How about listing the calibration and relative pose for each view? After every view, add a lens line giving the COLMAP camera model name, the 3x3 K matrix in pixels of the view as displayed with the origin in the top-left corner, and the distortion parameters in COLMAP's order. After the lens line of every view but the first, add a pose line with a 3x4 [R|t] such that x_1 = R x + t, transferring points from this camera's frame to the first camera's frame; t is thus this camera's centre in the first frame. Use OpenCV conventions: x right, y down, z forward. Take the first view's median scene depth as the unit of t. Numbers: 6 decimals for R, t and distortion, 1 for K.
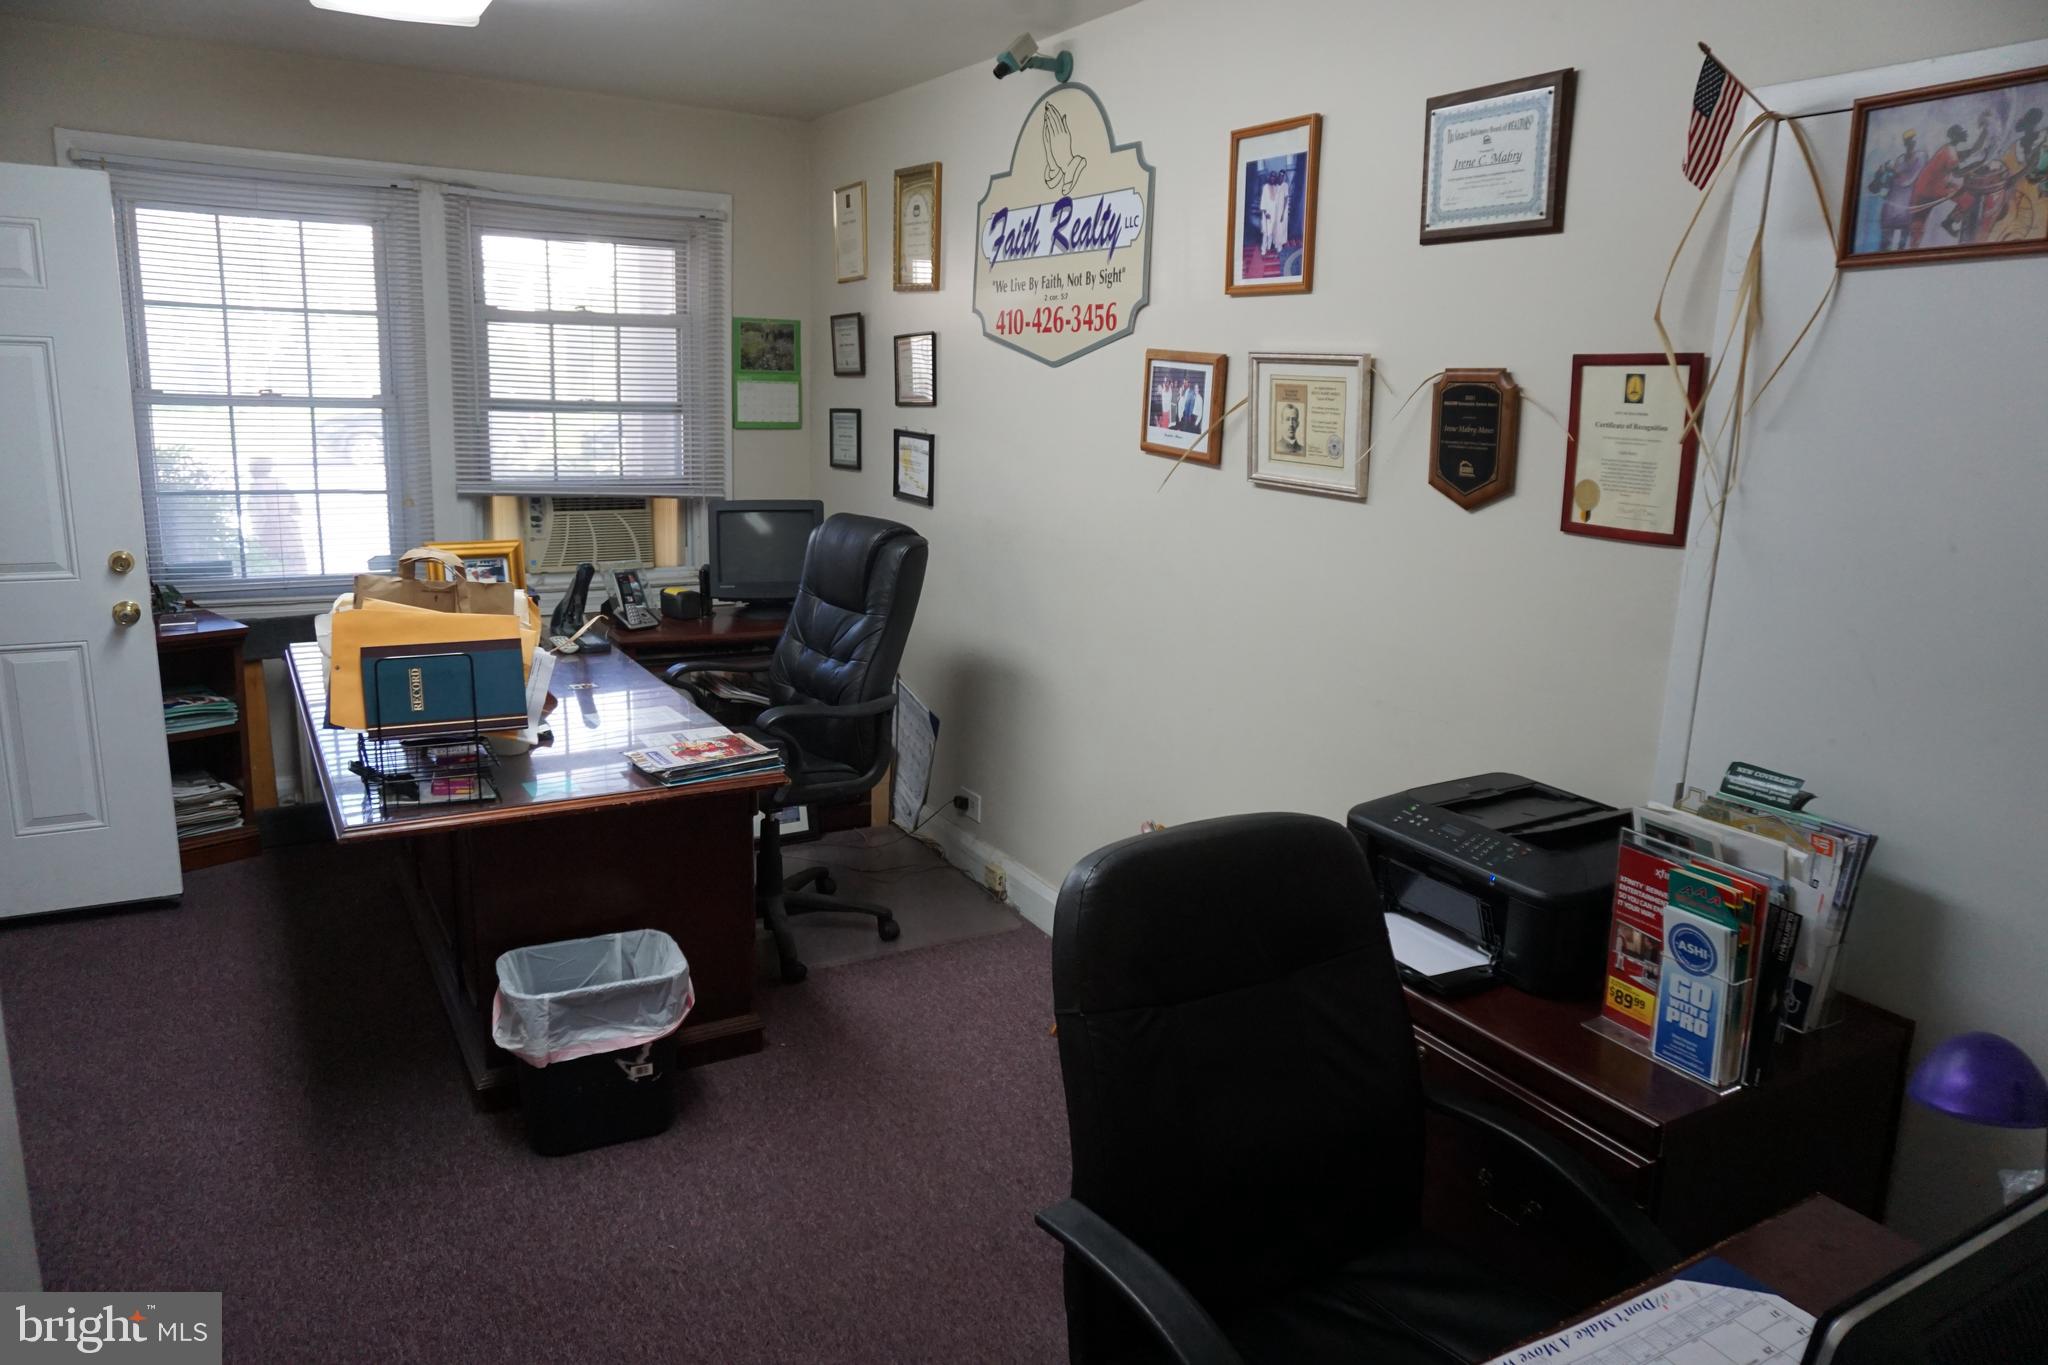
lens RADIAL K [[1366.3, 0, 1014.7], [0, 1366.3, 681.1], [0, 0, 1]] dist [-0.054559, 0.041348]
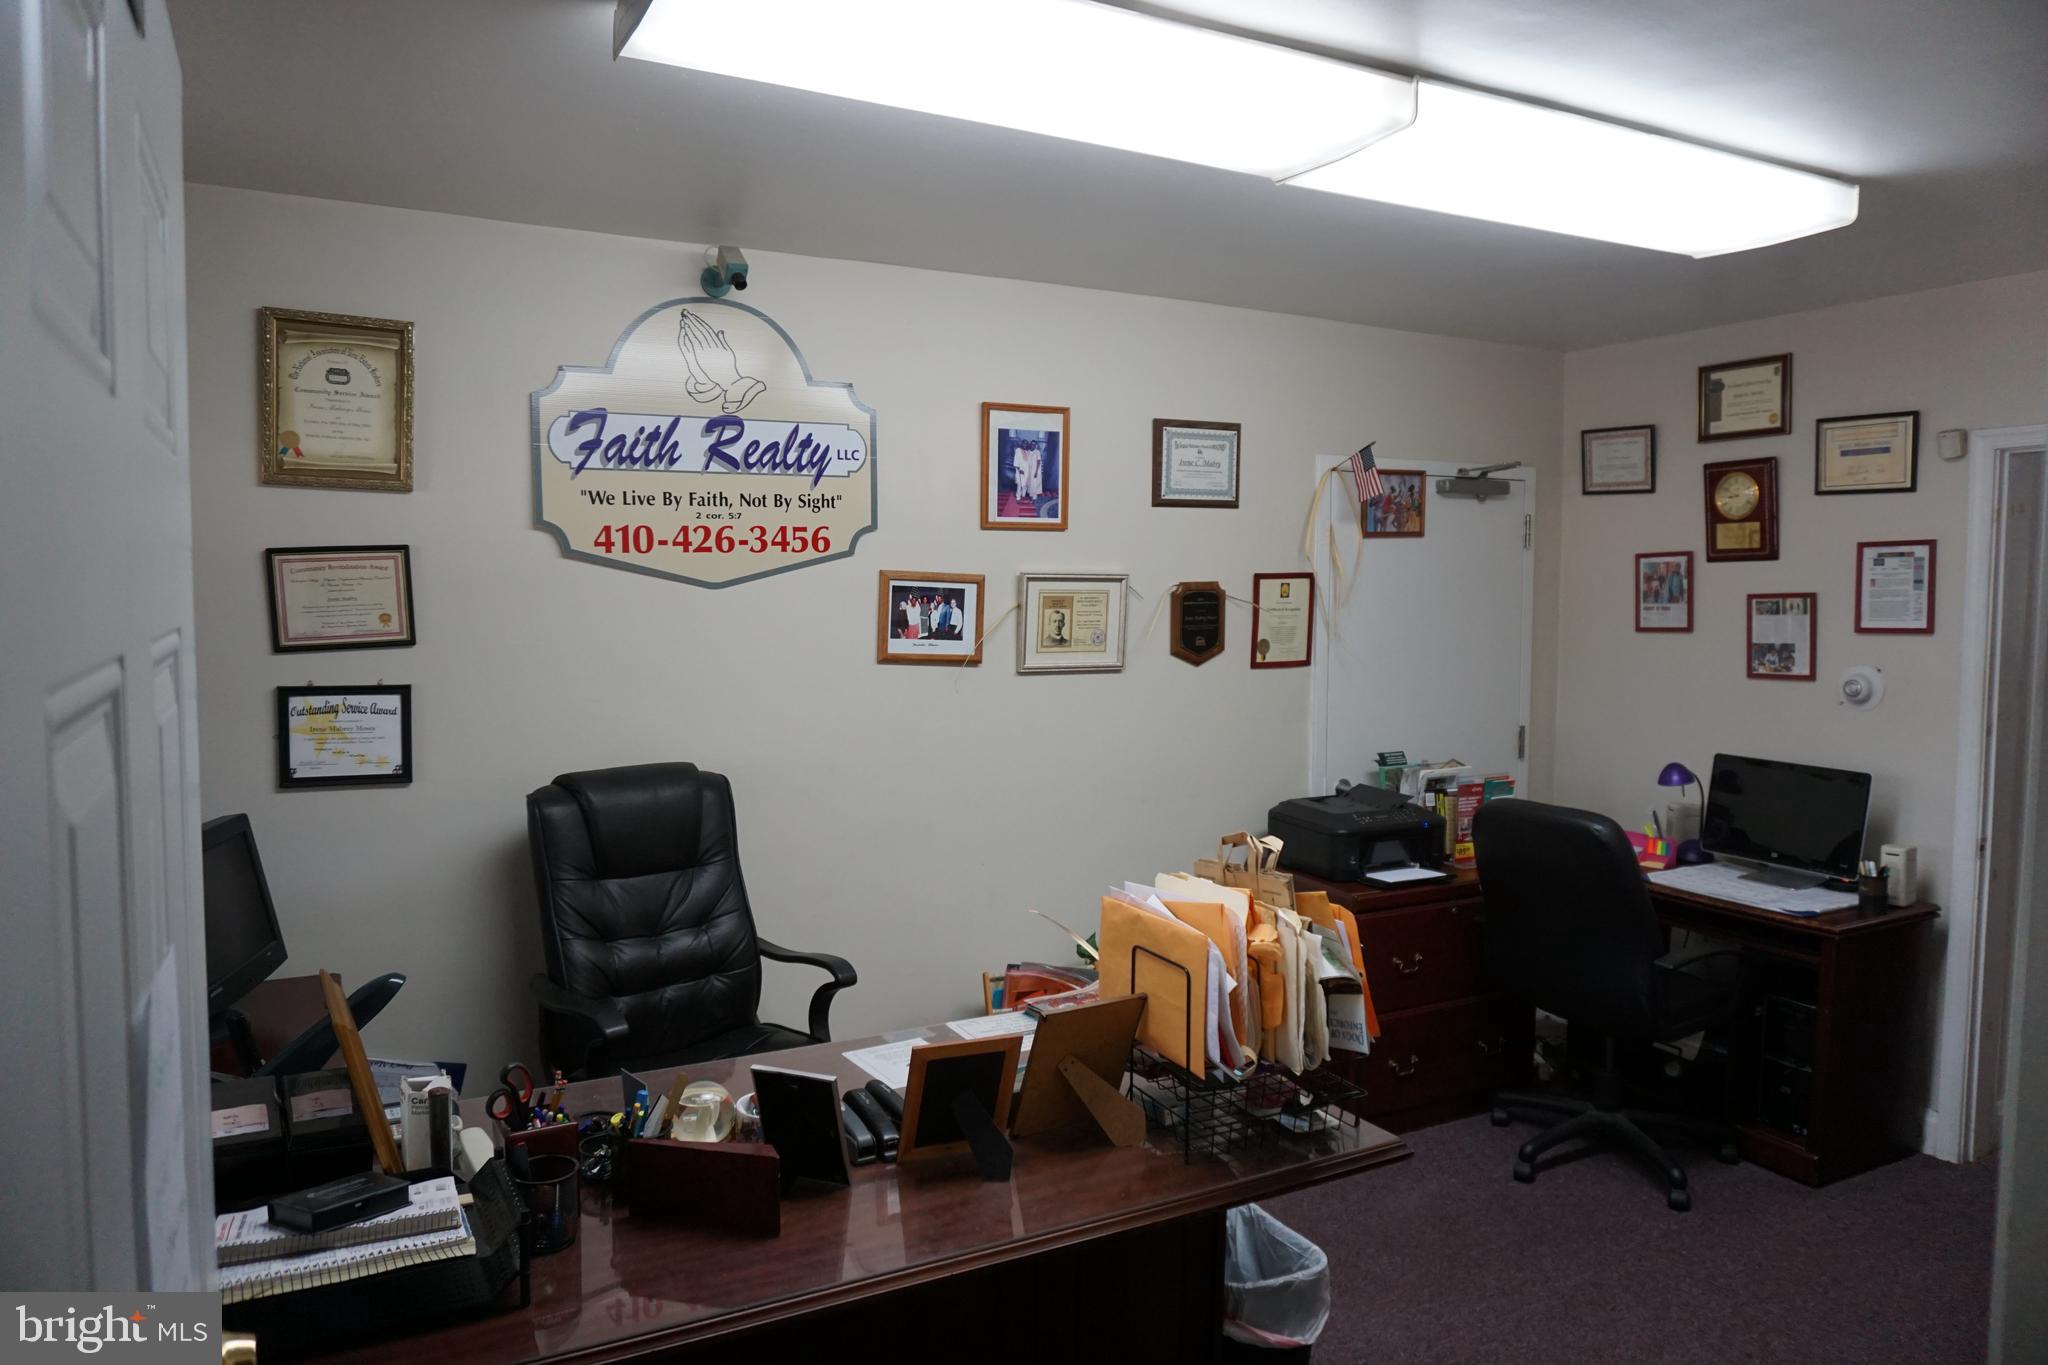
lens RADIAL K [[1366.3, 0, 1016.7], [0, 1366.3, 683.8], [0, 0, 1]] dist [-0.054559, 0.041348]
pose [[0.030850, -0.109849, 0.993469, -1.032359], [0.218076, 0.970737, 0.100563, -0.247298], [-0.975444, 0.213549, 0.053903, 0.872024]]
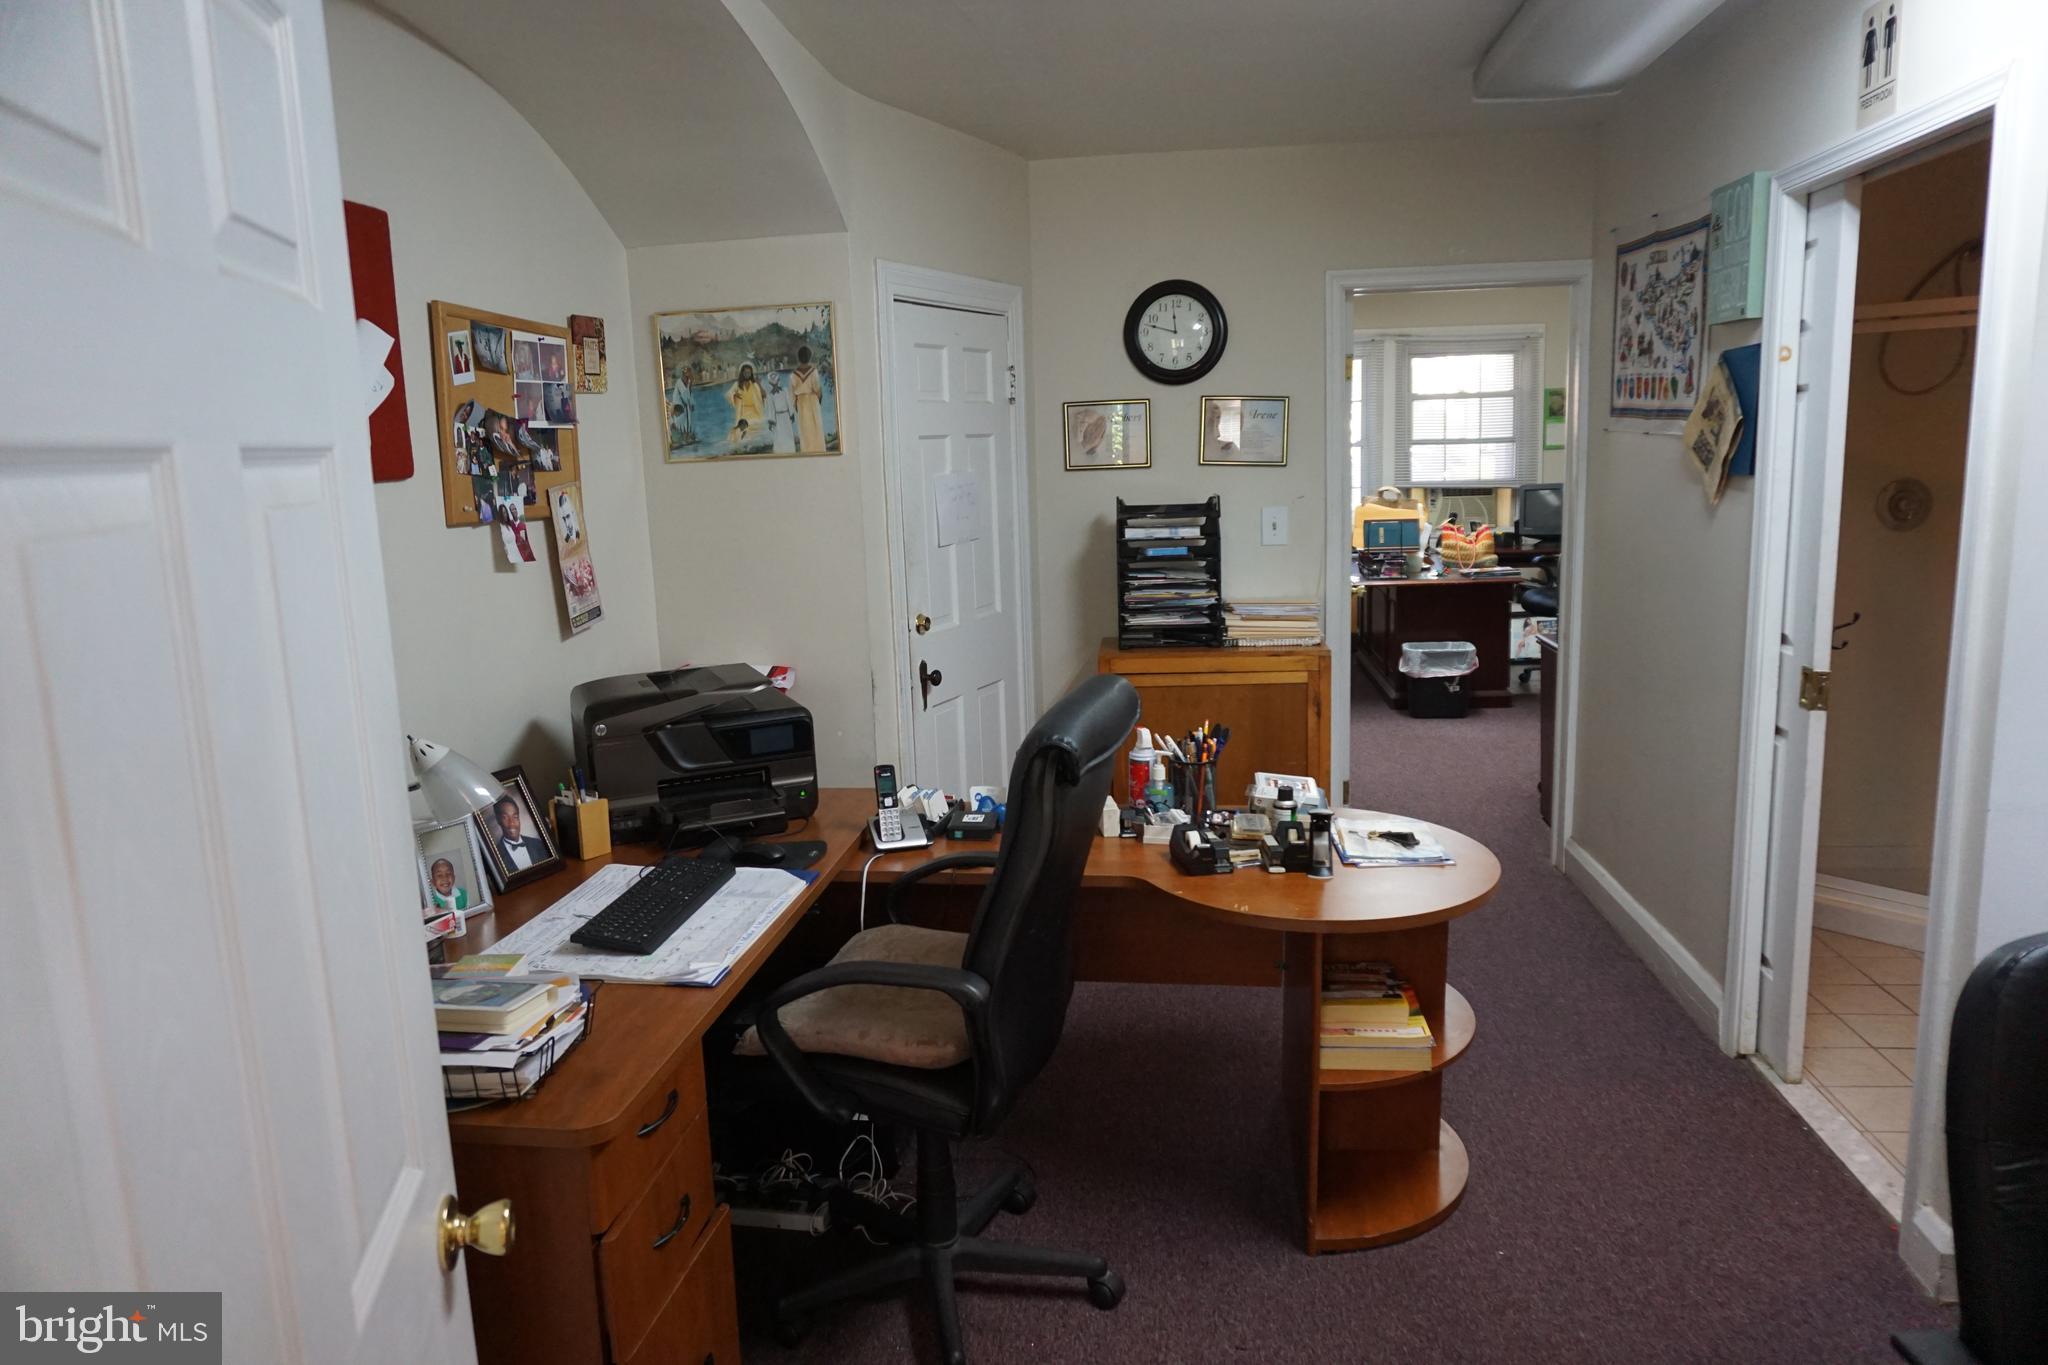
lens RADIAL K [[1366.3, 0, 1015.1], [0, 1366.3, 678.7], [0, 0, 1]] dist [-0.054559, 0.041348]
pose [[0.798911, 0.041662, -0.600004, 0.517432], [-0.069931, 0.997266, -0.023868, 0.333205], [0.597370, 0.061028, 0.799641, -1.333794]]
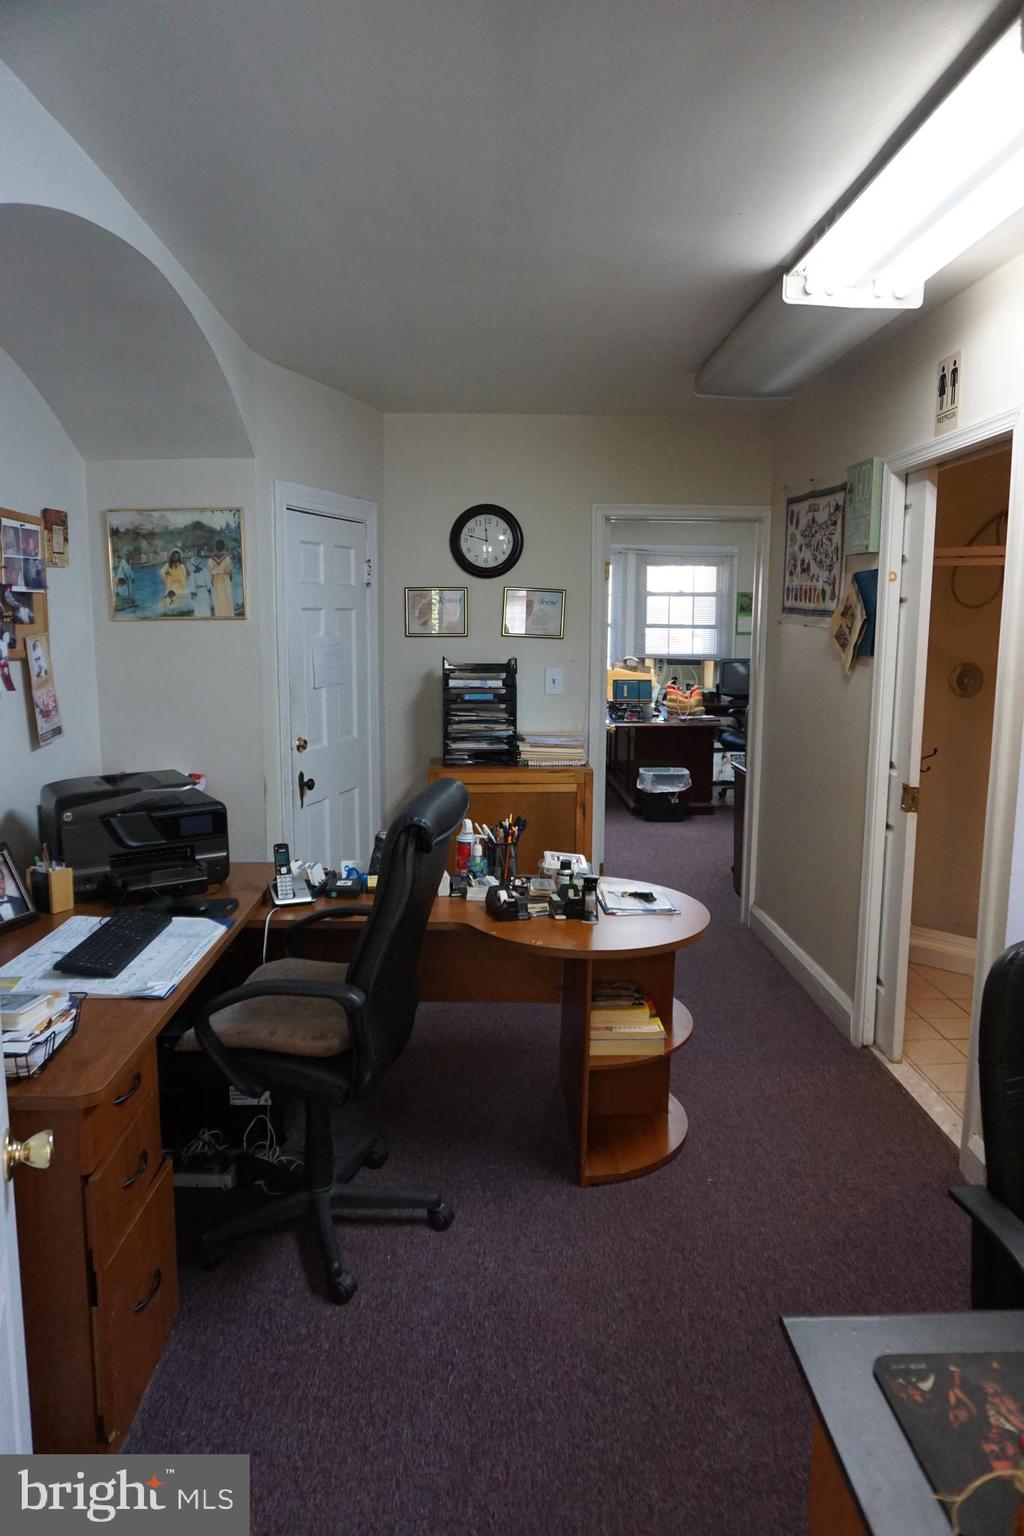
lens RADIAL K [[1024.7, 0, 512.2], [0, 1024.7, 764.1], [0, 0, 1]] dist [-0.054559, 0.041348]
pose [[0.882876, 0.038369, -0.468036, 0.528156], [-0.077828, 0.994829, -0.065256, 0.344809], [0.463112, 0.094039, 0.881297, -1.385991]]
